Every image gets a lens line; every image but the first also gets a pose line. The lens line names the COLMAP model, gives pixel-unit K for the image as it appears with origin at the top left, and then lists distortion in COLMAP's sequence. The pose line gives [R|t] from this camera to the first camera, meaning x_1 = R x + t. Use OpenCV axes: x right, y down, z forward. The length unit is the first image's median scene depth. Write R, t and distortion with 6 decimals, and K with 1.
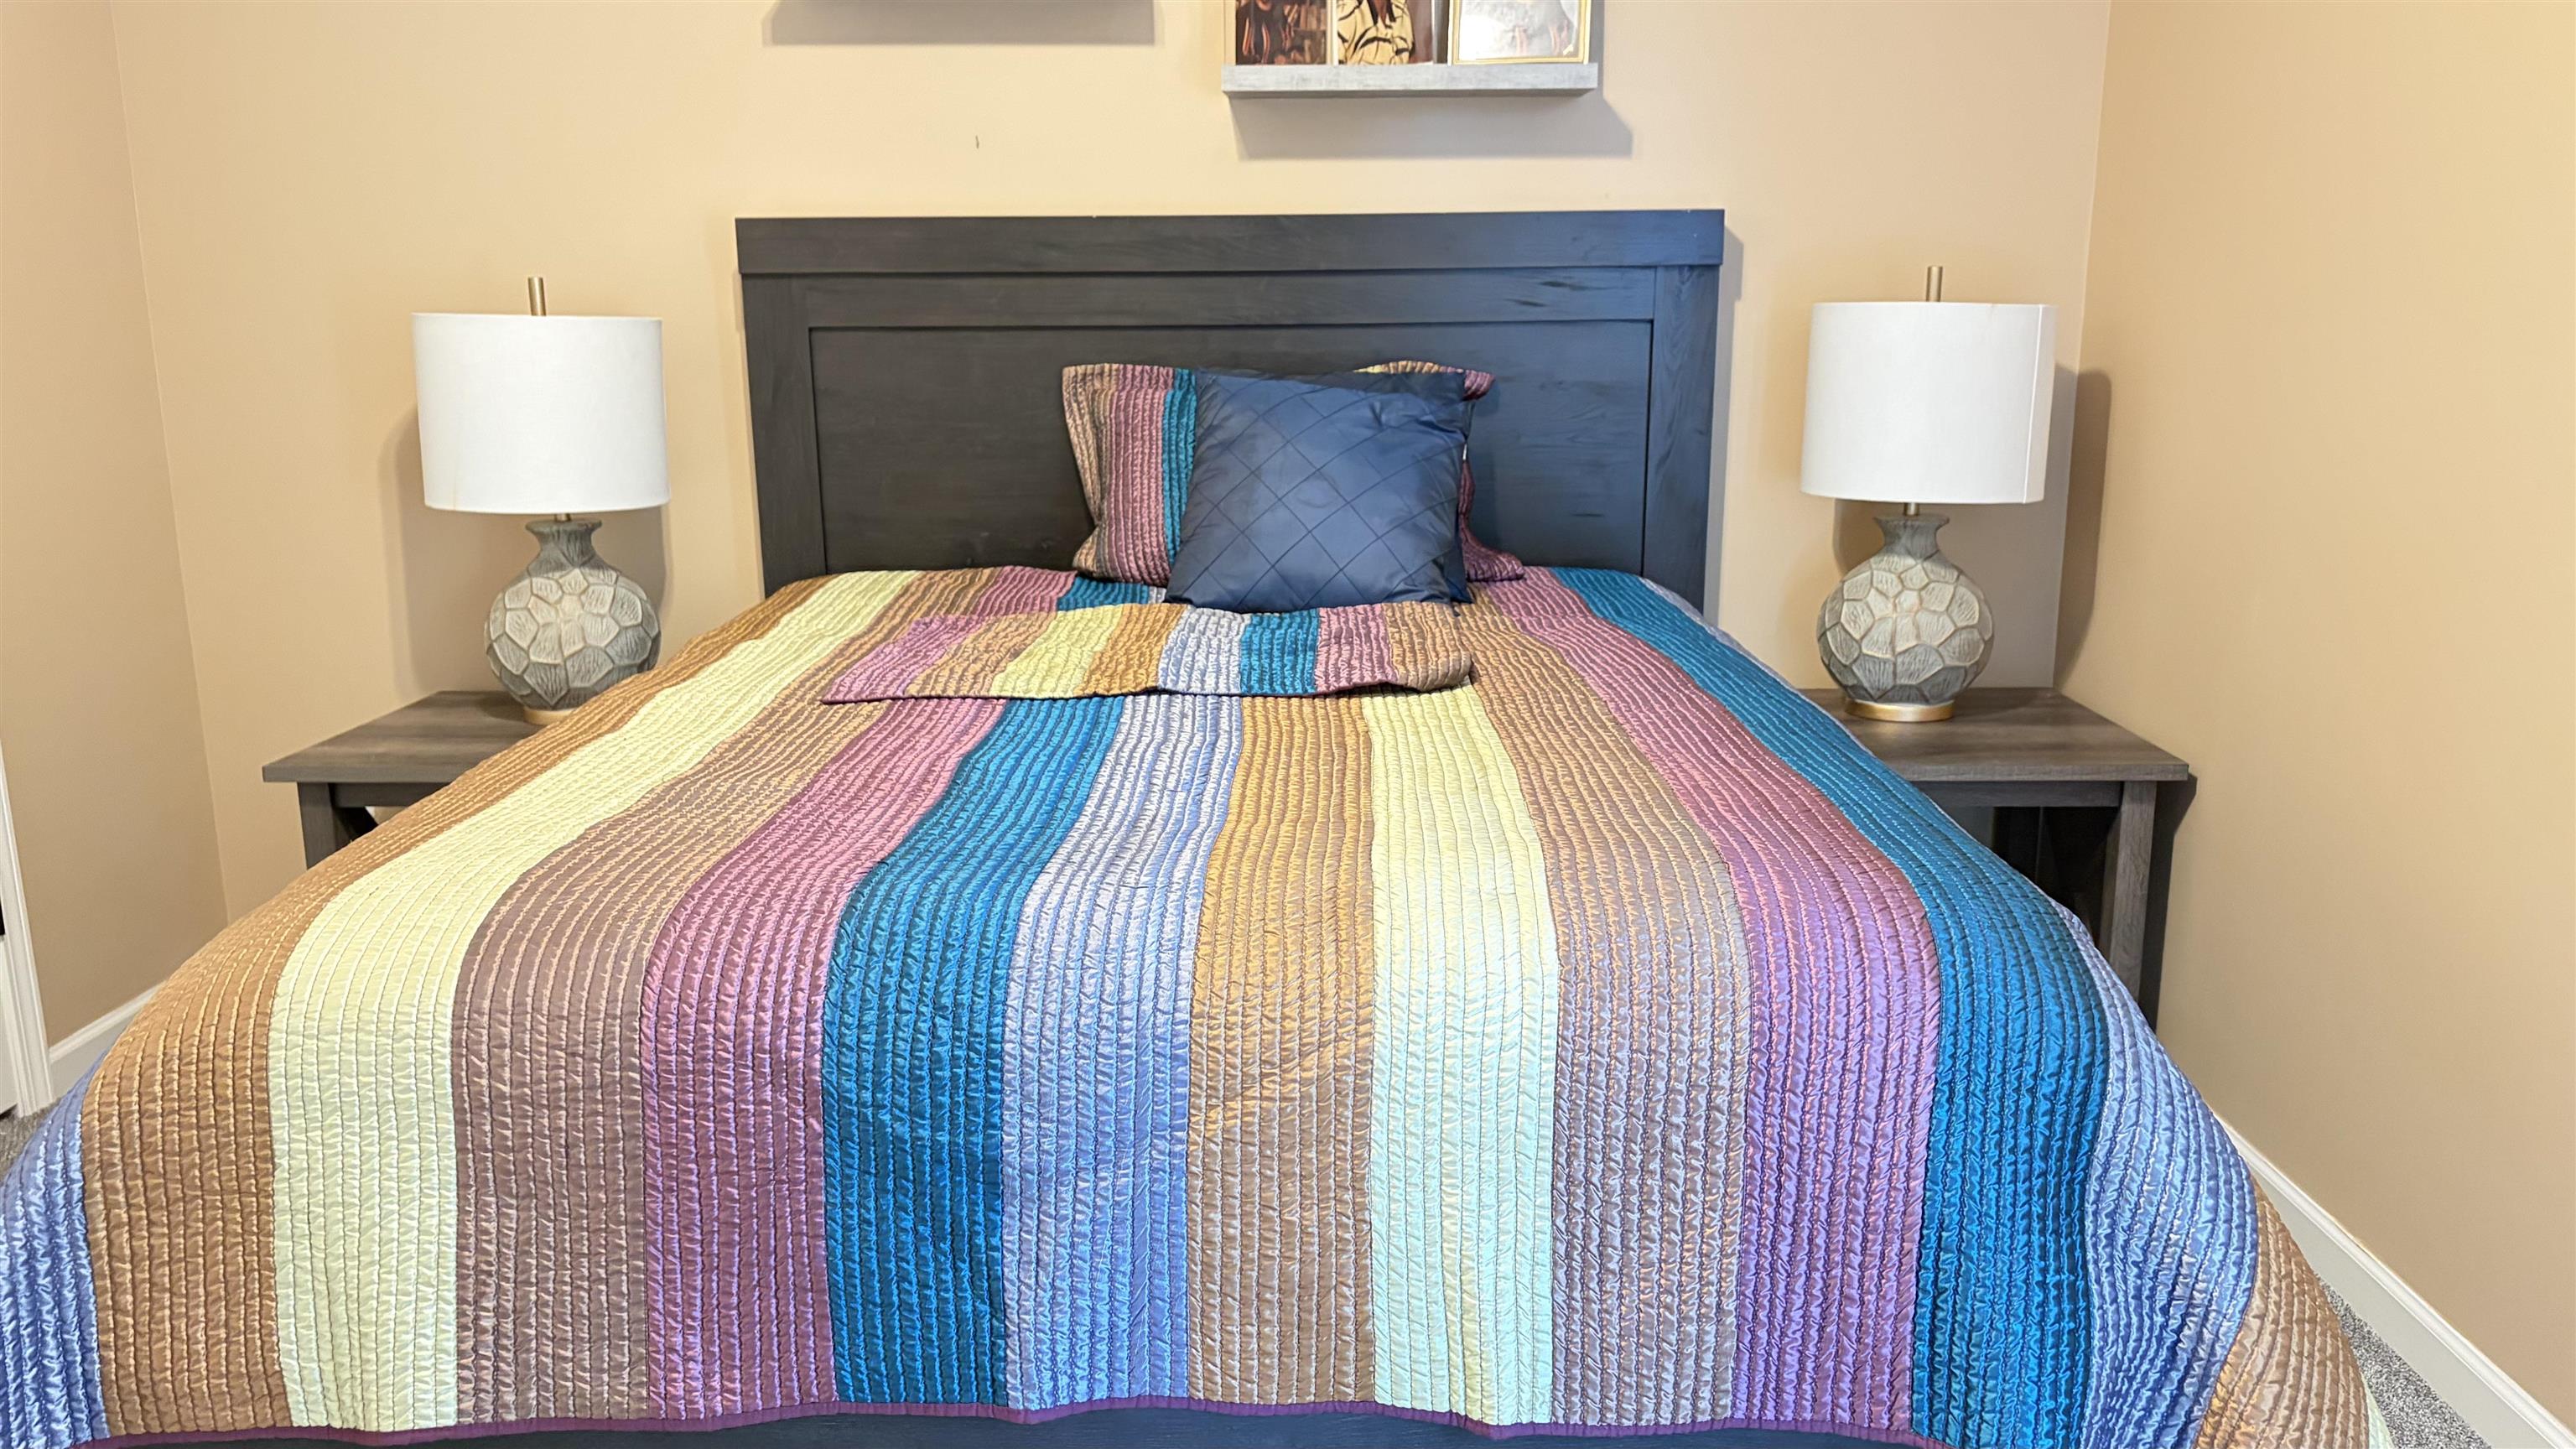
lens RADIAL K [[1959.7, 0, 1288.0], [0, 1959.7, 724.5], [0, 0, 1]] dist [-0.000972, -0.000175]
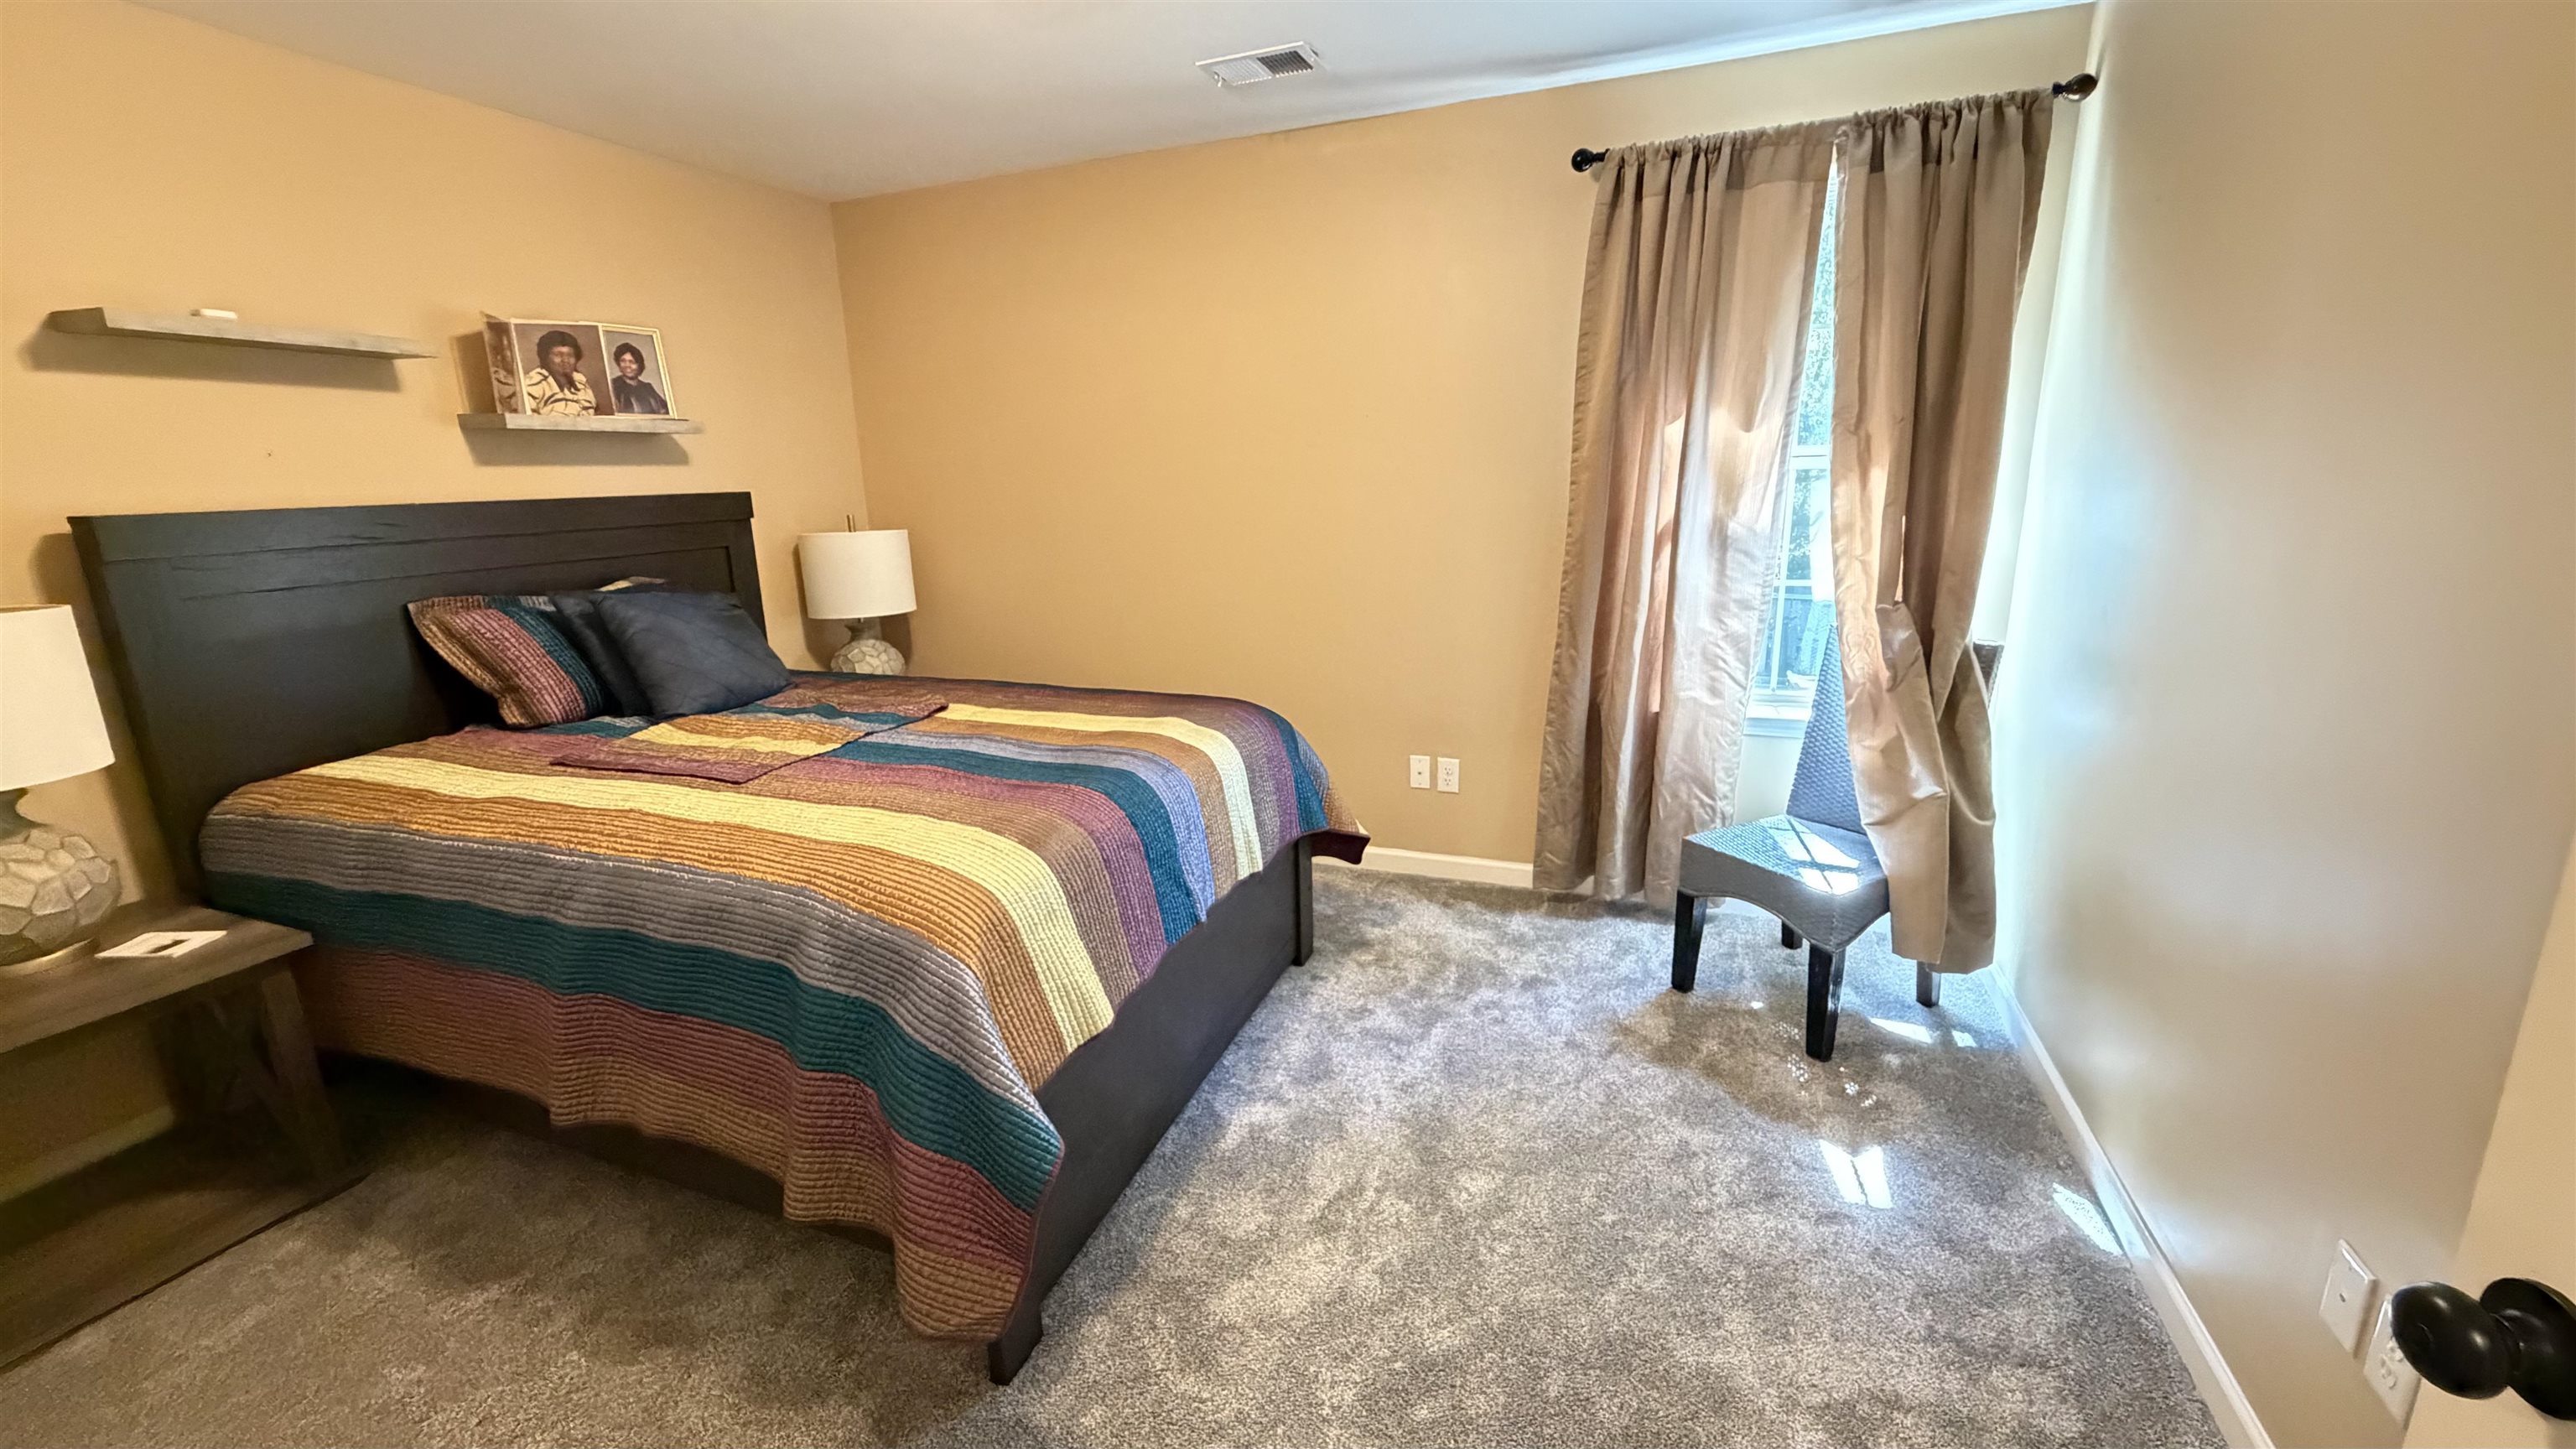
lens RADIAL K [[1028.2, 0, 1281.7], [0, 1028.2, 724.9], [0, 0, 1]] dist [-0.000013, -0.000047]
pose [[0.345541, -0.225773, 0.910839, -0.638006], [0.223175, 0.962549, 0.153925, -0.067884], [-0.911479, 0.150089, 0.382987, 0.105684]]
